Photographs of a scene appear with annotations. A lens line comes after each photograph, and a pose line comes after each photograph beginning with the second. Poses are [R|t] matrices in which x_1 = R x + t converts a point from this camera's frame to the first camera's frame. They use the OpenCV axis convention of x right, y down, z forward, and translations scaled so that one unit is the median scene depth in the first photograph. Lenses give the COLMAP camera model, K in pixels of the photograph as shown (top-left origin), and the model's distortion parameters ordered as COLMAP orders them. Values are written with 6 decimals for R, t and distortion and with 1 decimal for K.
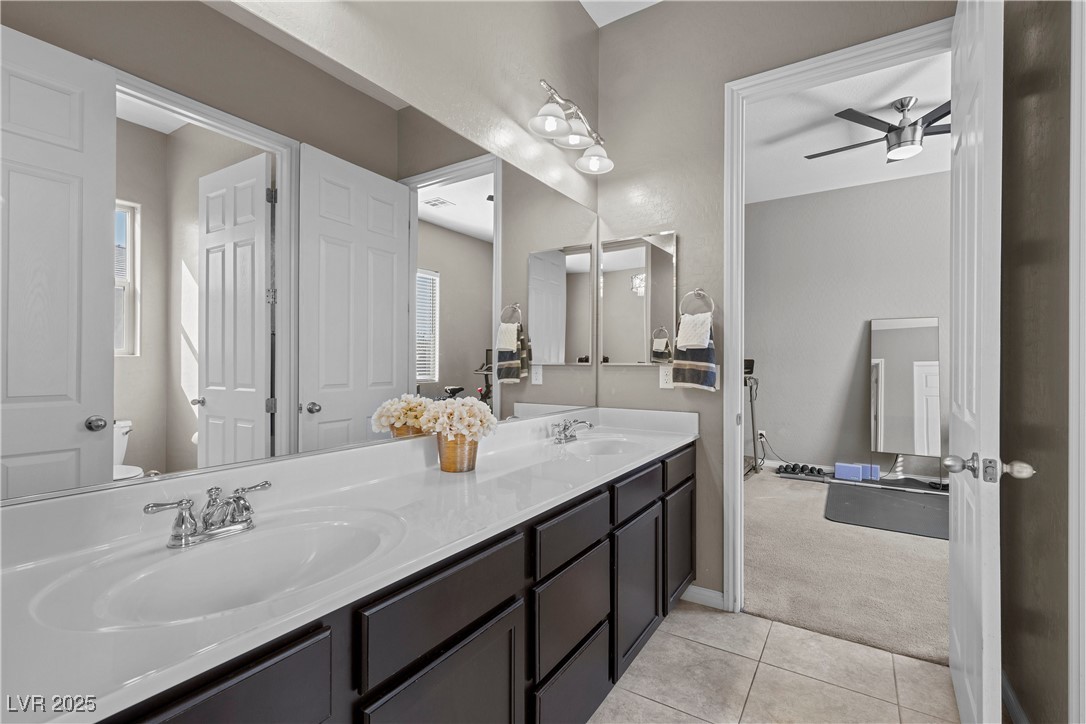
lens RADIAL K [[479.2, 0, 539.3], [0, 479.2, 361.2], [0, 0, 1]] dist [-0.002821, -0.000258]
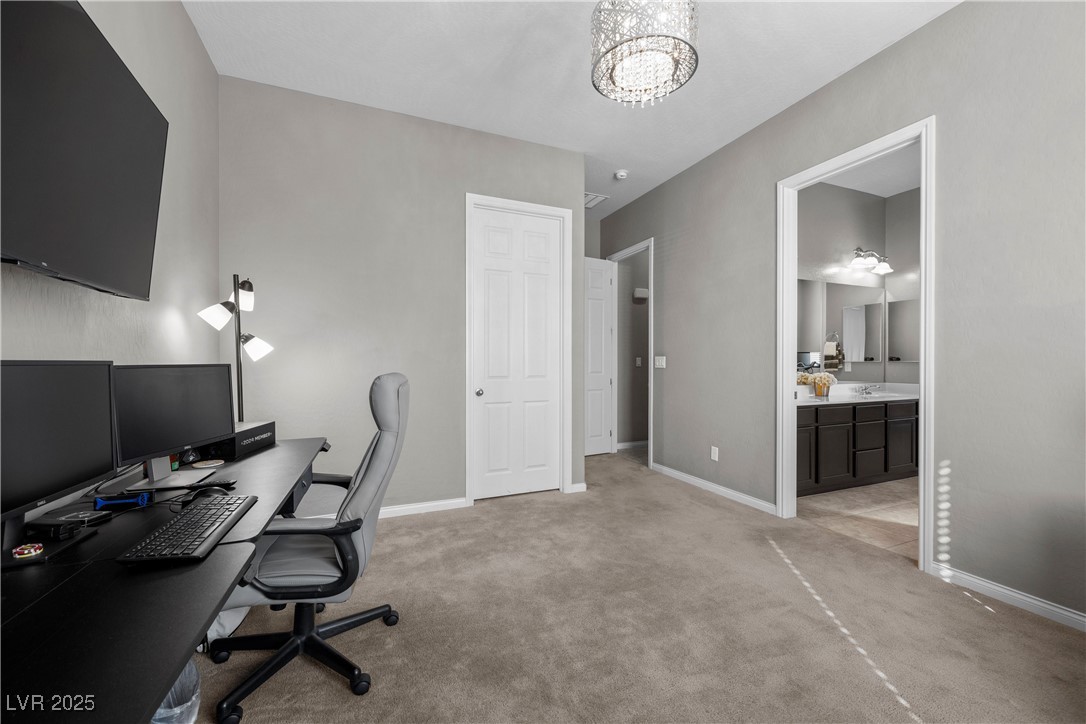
lens RADIAL K [[418.5, 0, 543.4], [0, 418.5, 362.2], [0, 0, 1]] dist [0.001330, 0.000181]
pose [[0.826662, -0.001975, -0.562696, -0.074720], [0.004939, 0.999981, 0.003746, -0.004642], [0.562678, -0.005875, 0.826655, -1.236496]]
